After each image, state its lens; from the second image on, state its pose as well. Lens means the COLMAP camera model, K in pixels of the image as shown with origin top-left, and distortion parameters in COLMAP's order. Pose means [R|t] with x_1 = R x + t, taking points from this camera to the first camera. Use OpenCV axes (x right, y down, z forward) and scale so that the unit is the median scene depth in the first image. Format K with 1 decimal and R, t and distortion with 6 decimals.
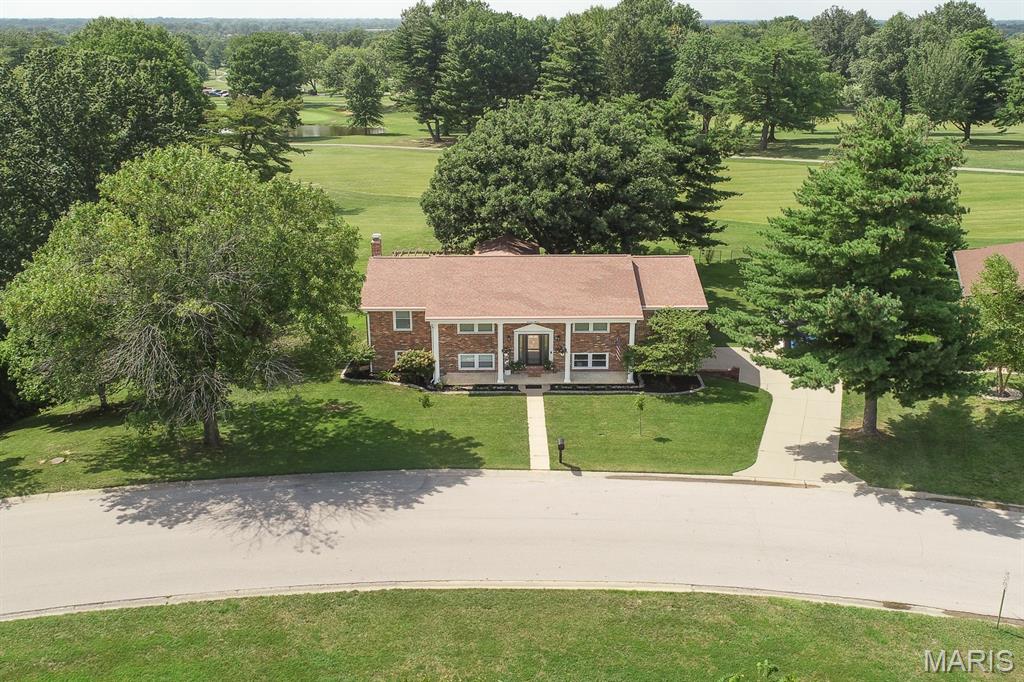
lens RADIAL K [[844.0, 0, 512.0], [0, 844.0, 330.1], [0, 0, 1]] dist [0.003223, -0.009893]
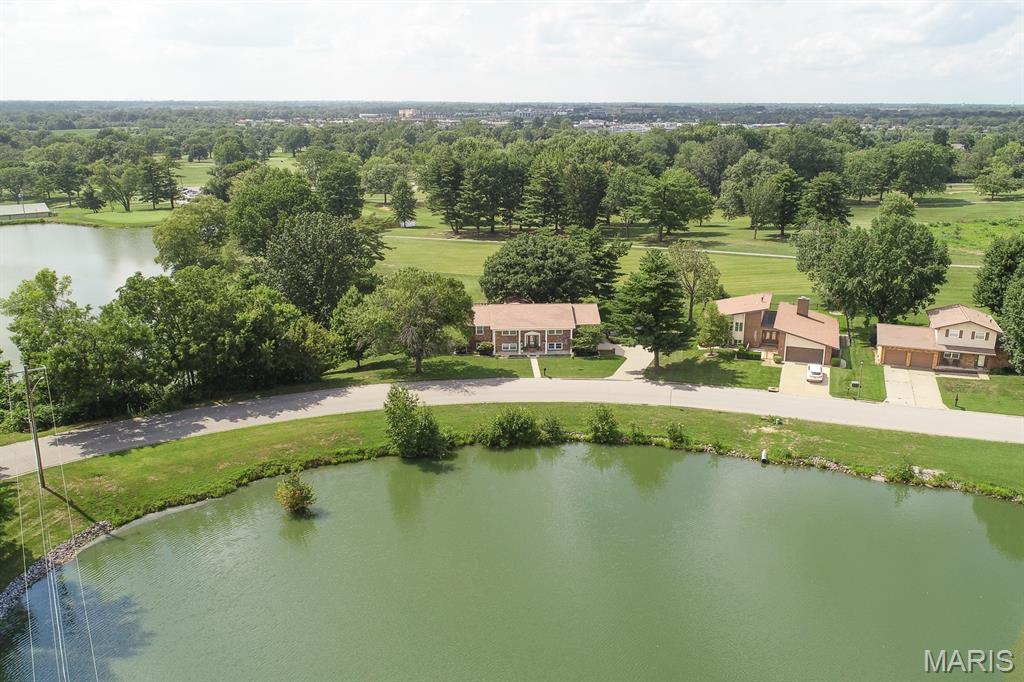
lens RADIAL K [[751.0, 0, 511.3], [0, 751.0, 347.9], [0, 0, 1]] dist [0.003009, -0.011620]
pose [[0.999546, -0.010760, 0.028152, -0.103233], [0.011819, 0.999218, -0.037745, 0.129297], [-0.027724, 0.038060, 0.998891, -1.259348]]
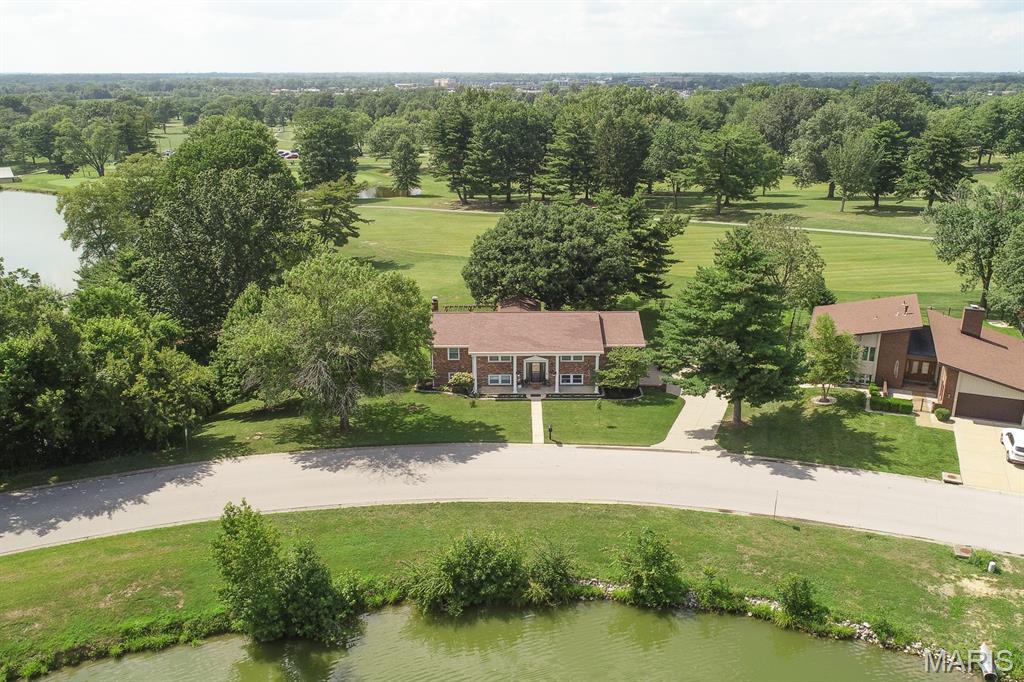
lens RADIAL K [[751.0, 0, 511.8], [0, 751.0, 338.6], [0, 0, 1]] dist [0.003009, -0.011620]
pose [[0.999852, 0.000421, -0.017202, 0.004650], [-0.000645, 0.999915, -0.013019, -0.022164], [0.017195, 0.013028, 0.999767, -0.428284]]
